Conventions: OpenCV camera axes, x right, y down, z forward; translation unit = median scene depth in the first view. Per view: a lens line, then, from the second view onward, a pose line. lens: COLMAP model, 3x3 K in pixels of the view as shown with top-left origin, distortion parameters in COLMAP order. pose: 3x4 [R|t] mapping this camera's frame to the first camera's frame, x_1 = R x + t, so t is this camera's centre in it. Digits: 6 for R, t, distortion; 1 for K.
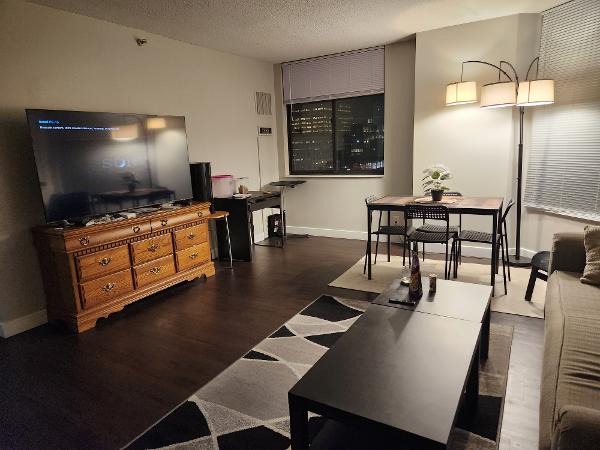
lens RADIAL K [[396.0, 0, 301.7], [0, 396.0, 217.3], [0, 0, 1]] dist [0.047947, -0.035403]
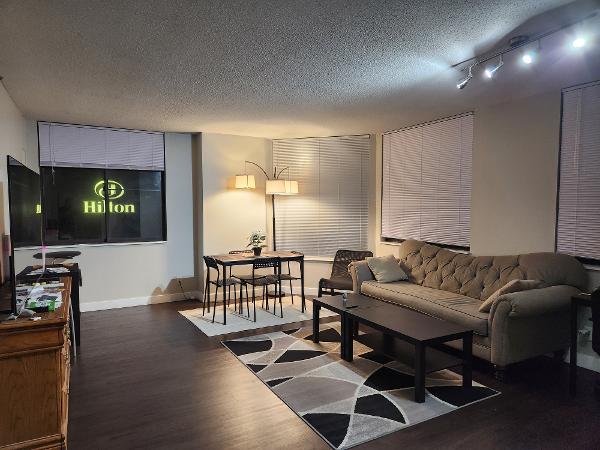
lens RADIAL K [[396.0, 0, 295.7], [0, 396.0, 220.3], [0, 0, 1]] dist [0.047947, -0.035403]
pose [[0.500063, 0.015948, 0.865842, -0.813596], [0.139051, 0.985378, -0.098458, -0.008240], [-0.854752, 0.169632, 0.490534, 0.186394]]
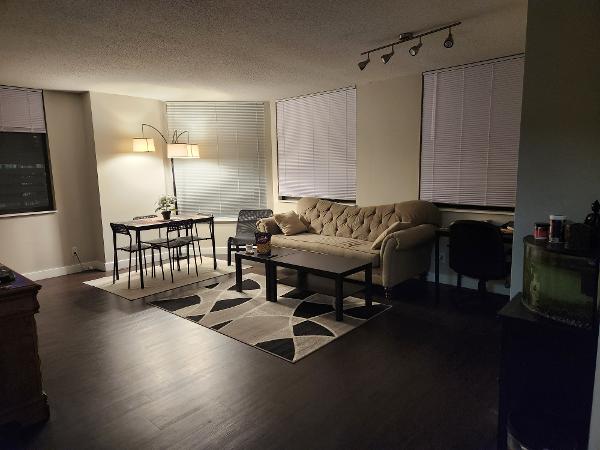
lens RADIAL K [[396.0, 0, 293.2], [0, 396.0, 216.8], [0, 0, 1]] dist [0.047947, -0.035403]
pose [[0.187658, -0.077403, 0.979180, -0.977719], [0.197404, 0.979522, 0.039598, -0.017900], [-0.962193, 0.185863, 0.199095, 0.287488]]
